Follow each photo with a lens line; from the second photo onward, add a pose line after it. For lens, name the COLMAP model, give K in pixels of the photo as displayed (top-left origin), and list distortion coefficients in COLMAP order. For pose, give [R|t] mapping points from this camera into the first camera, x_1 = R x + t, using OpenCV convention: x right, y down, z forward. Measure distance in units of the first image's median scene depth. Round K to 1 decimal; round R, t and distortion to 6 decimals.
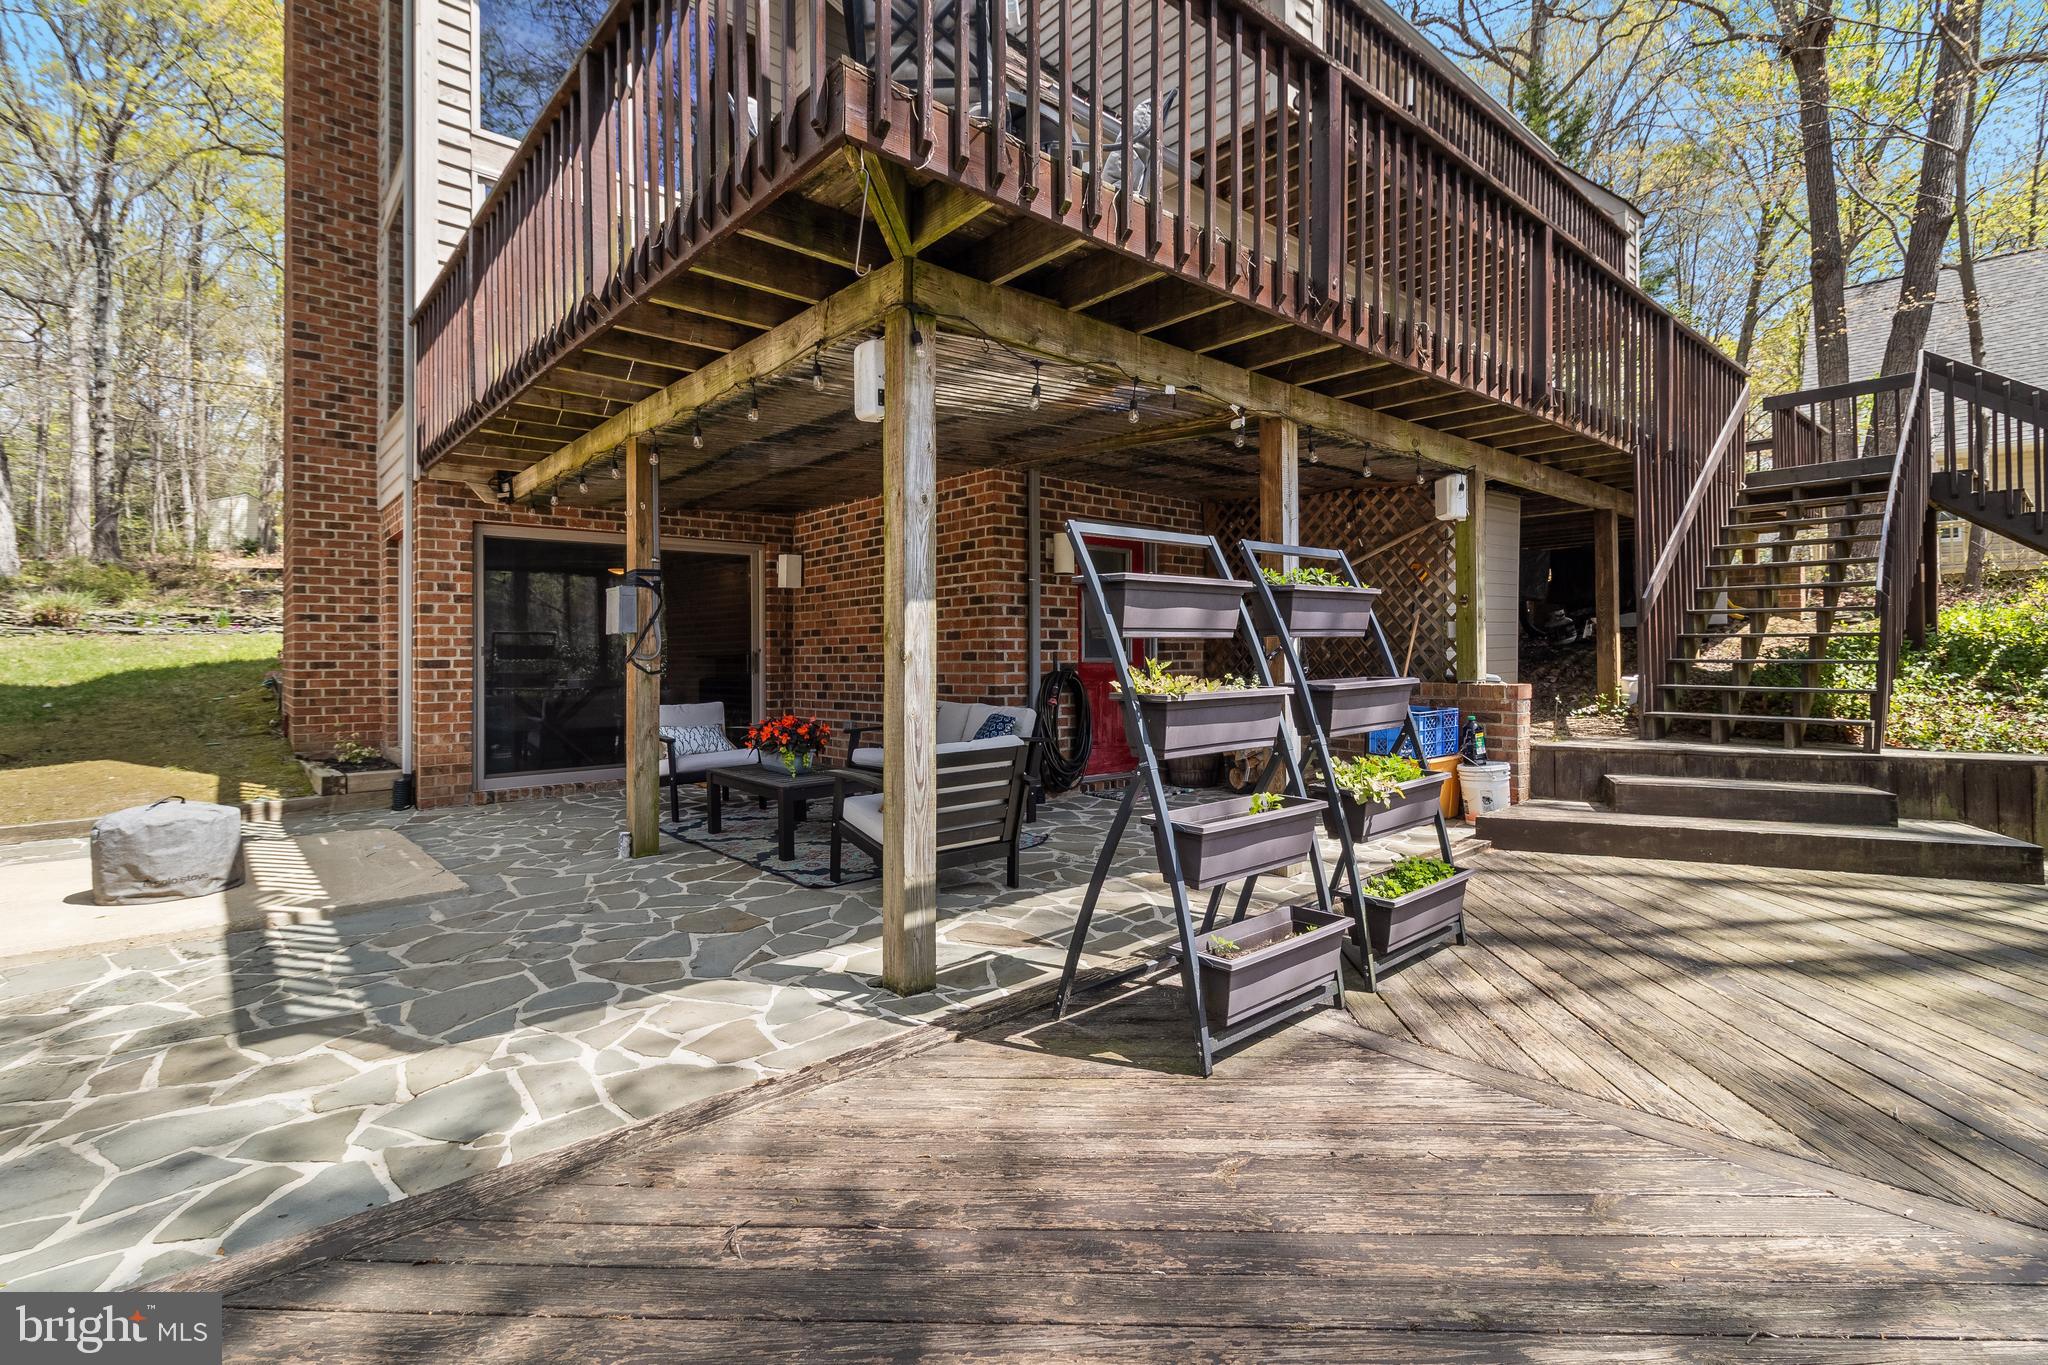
lens RADIAL K [[944.0, 0, 1031.3], [0, 944.0, 658.8], [0, 0, 1]] dist [0.004855, 0.000847]
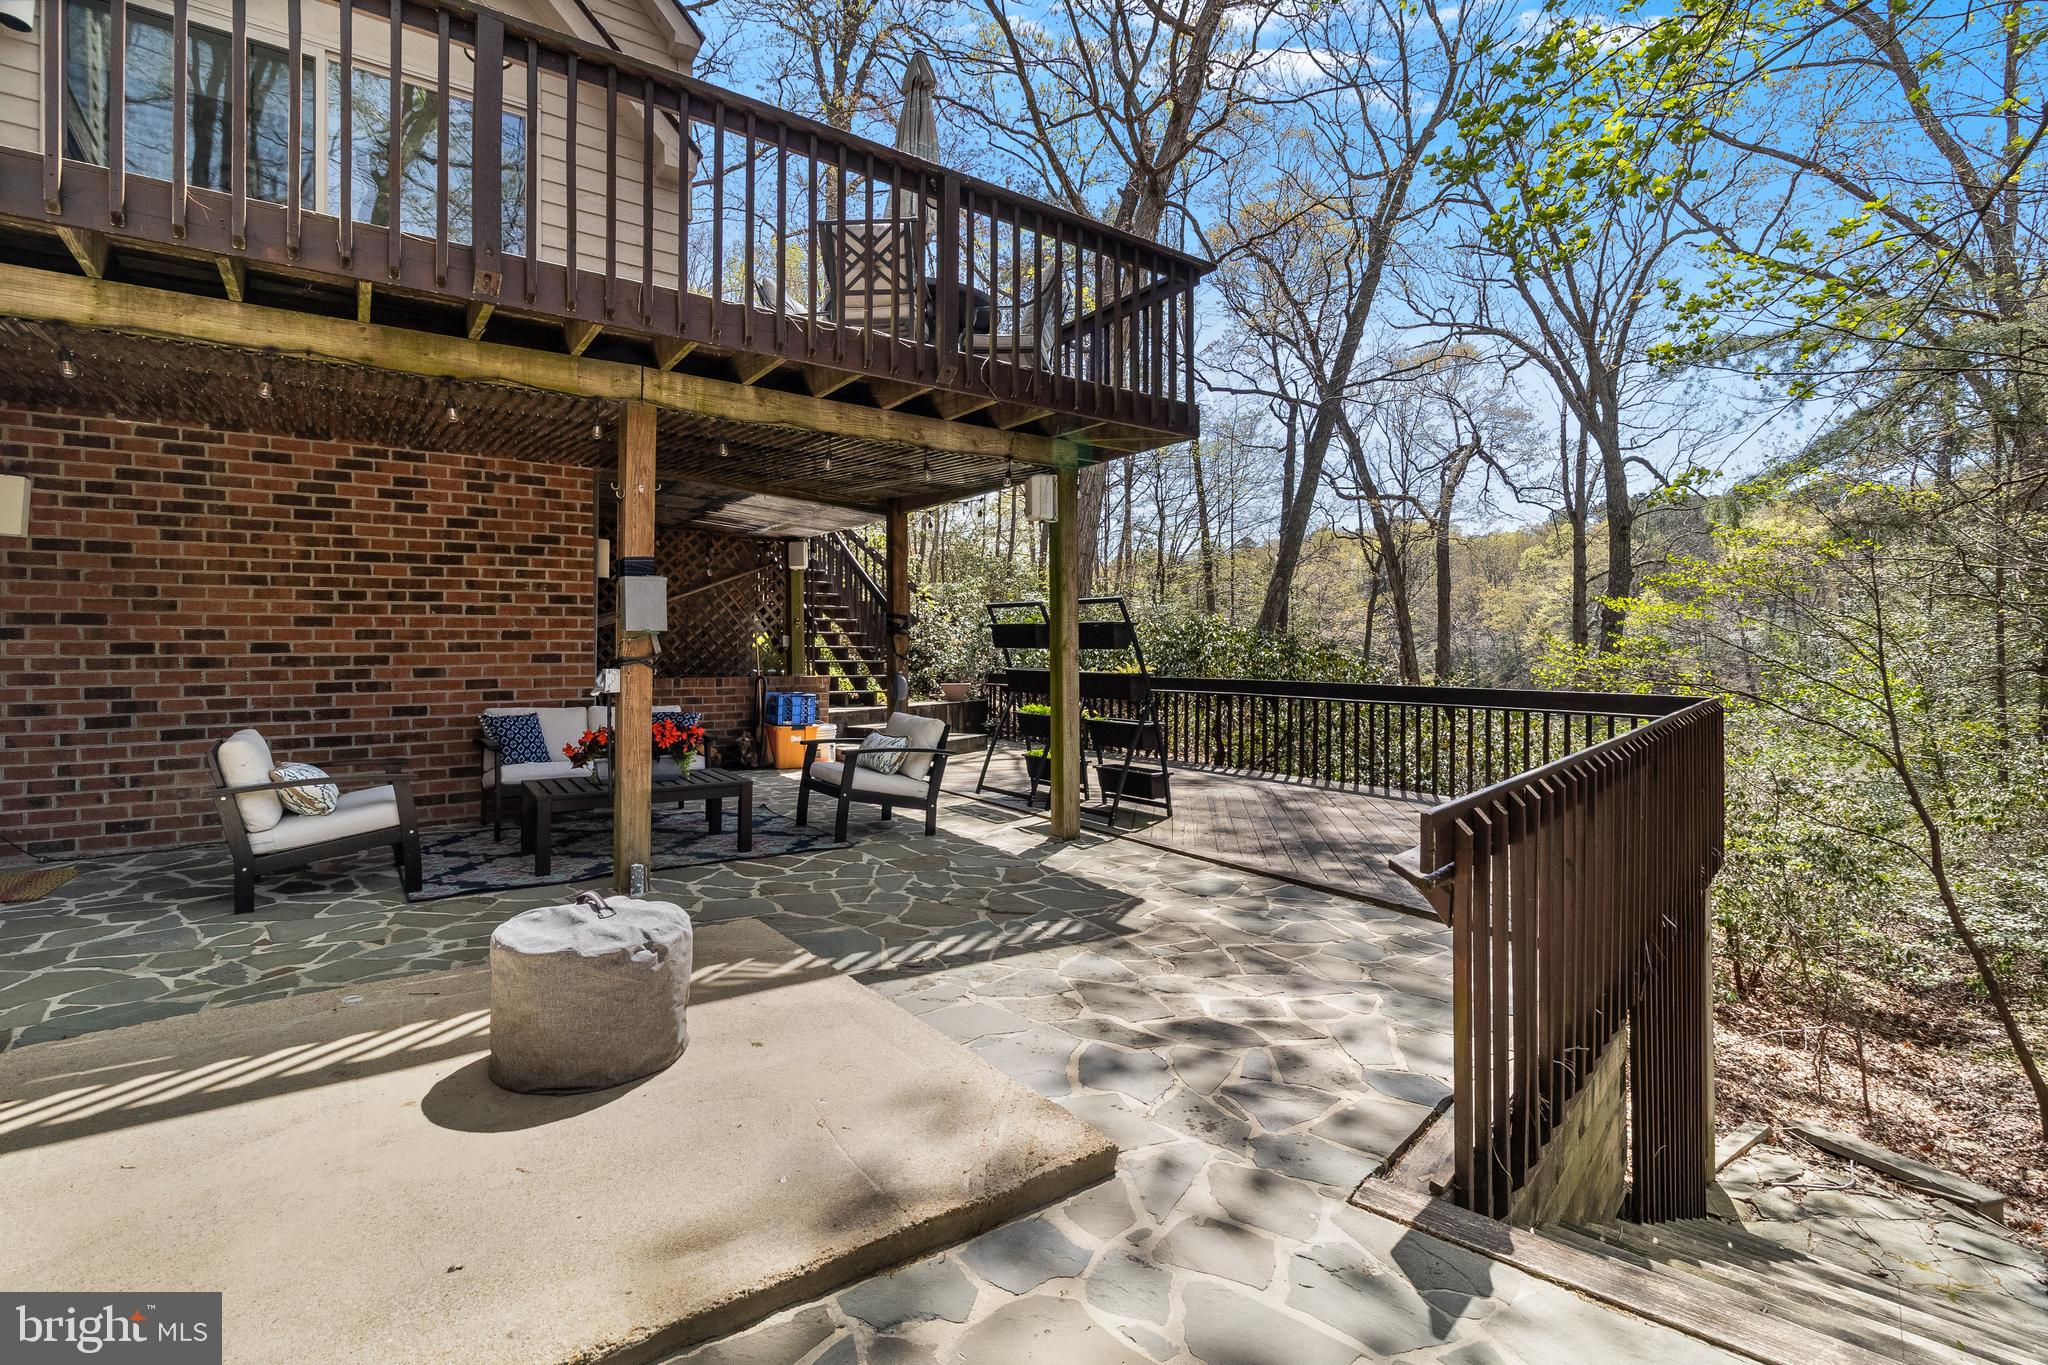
lens RADIAL K [[944.0, 0, 1031.3], [0, 944.0, 658.8], [0, 0, 1]] dist [0.004855, 0.000847]
pose [[0.093917, 0.003582, 0.995574, -0.892359], [0.005547, 0.999976, -0.004121, 0.004135], [-0.995565, 0.005909, 0.093895, 0.407497]]
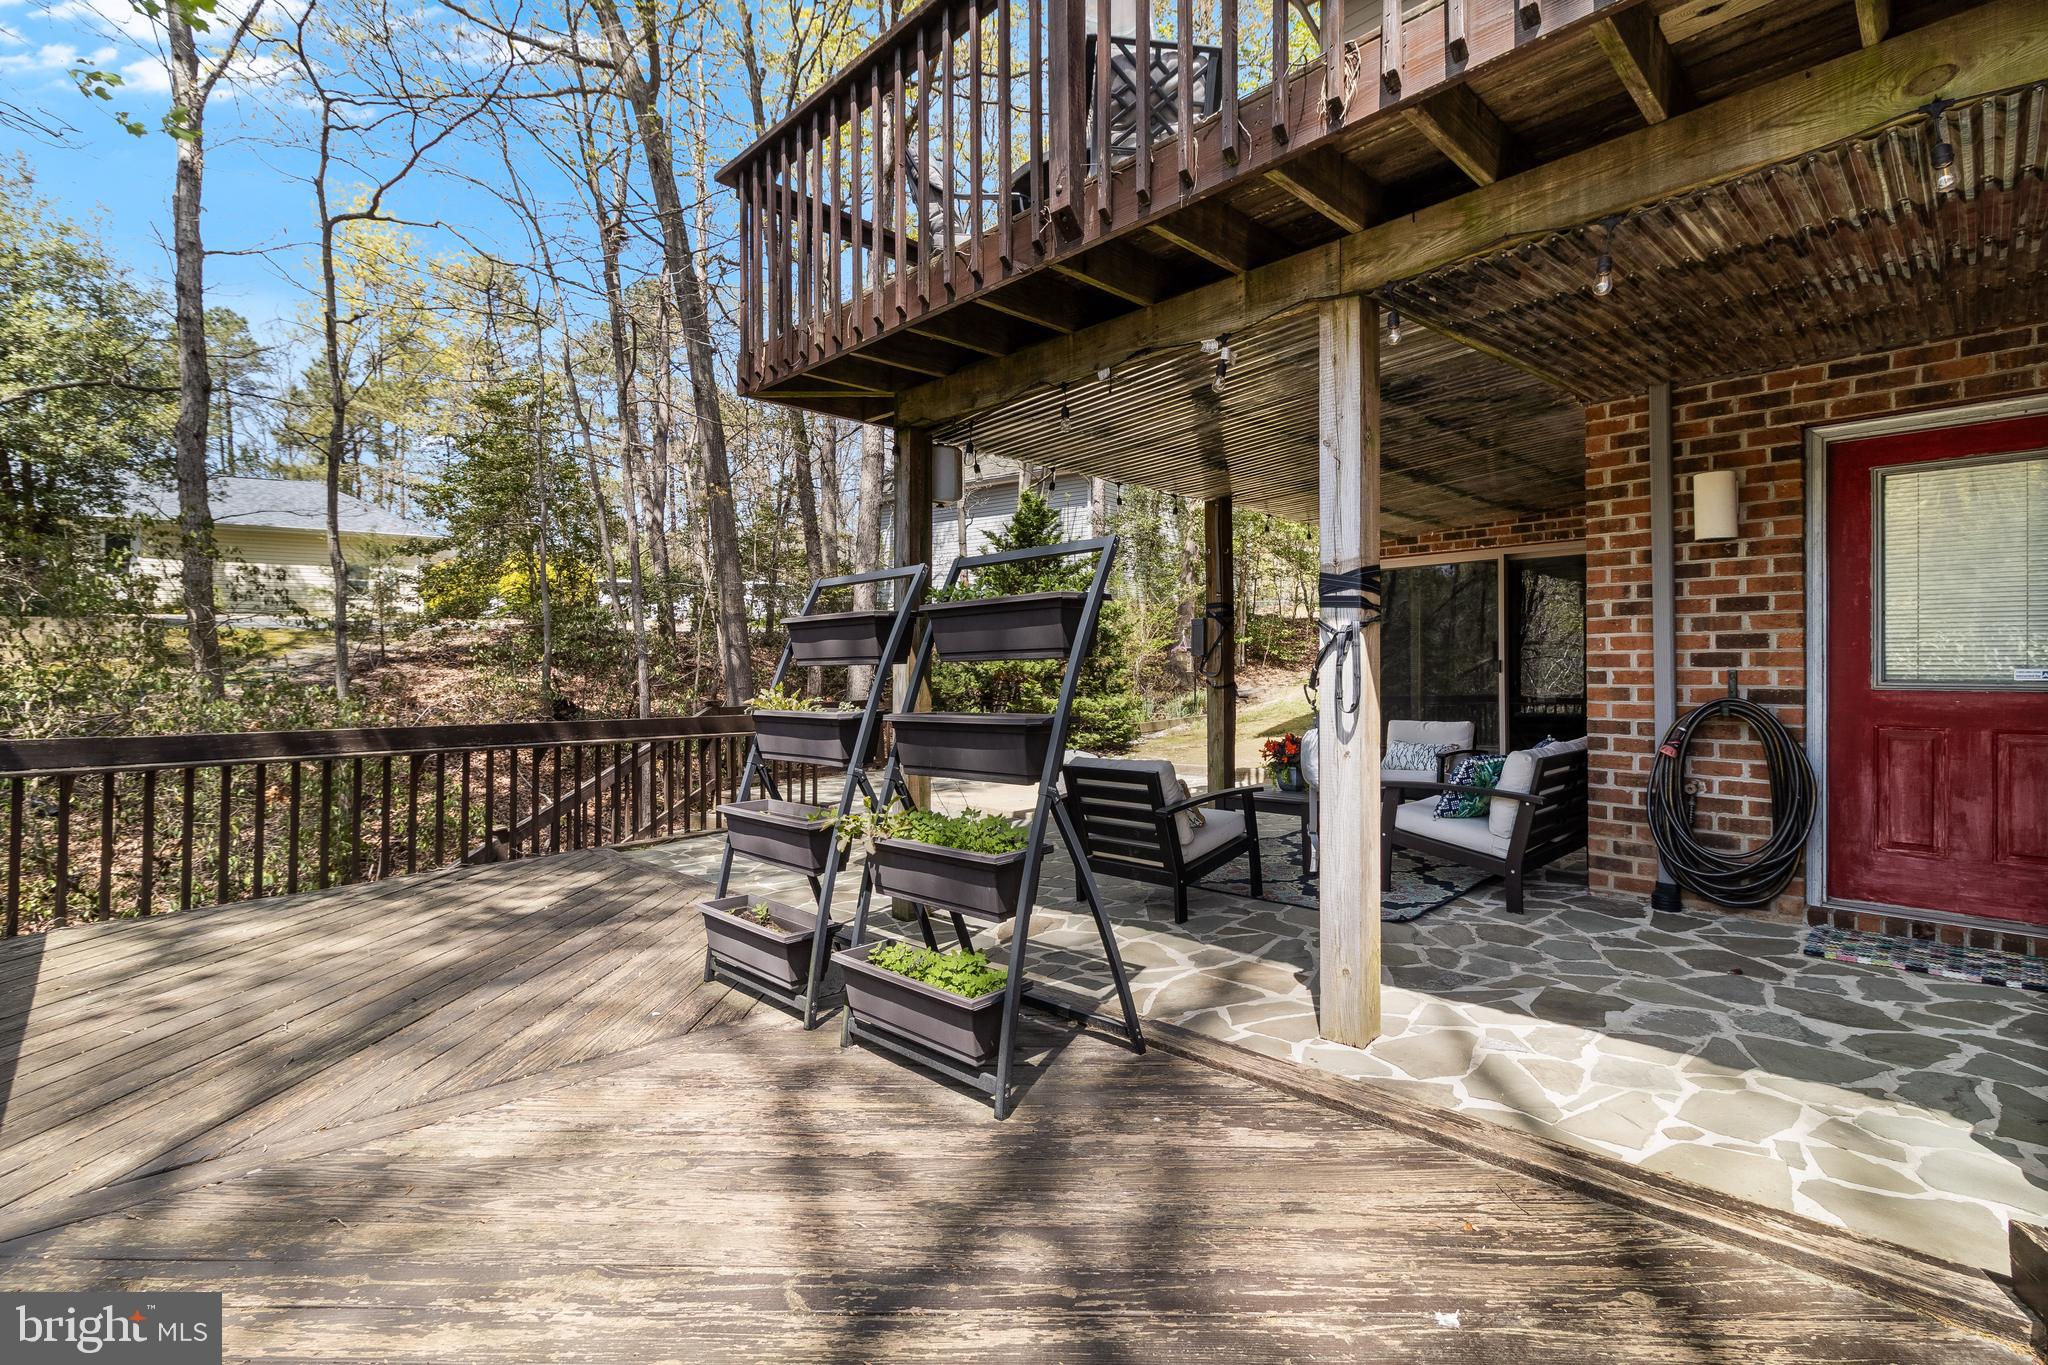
lens RADIAL K [[944.0, 0, 1031.3], [0, 944.0, 658.8], [0, 0, 1]] dist [0.004855, 0.000847]
pose [[0.058847, -0.007376, -0.998240, 0.573300], [-0.000095, 0.999973, -0.007394, -0.009692], [0.998267, 0.000530, 0.058844, 0.496253]]
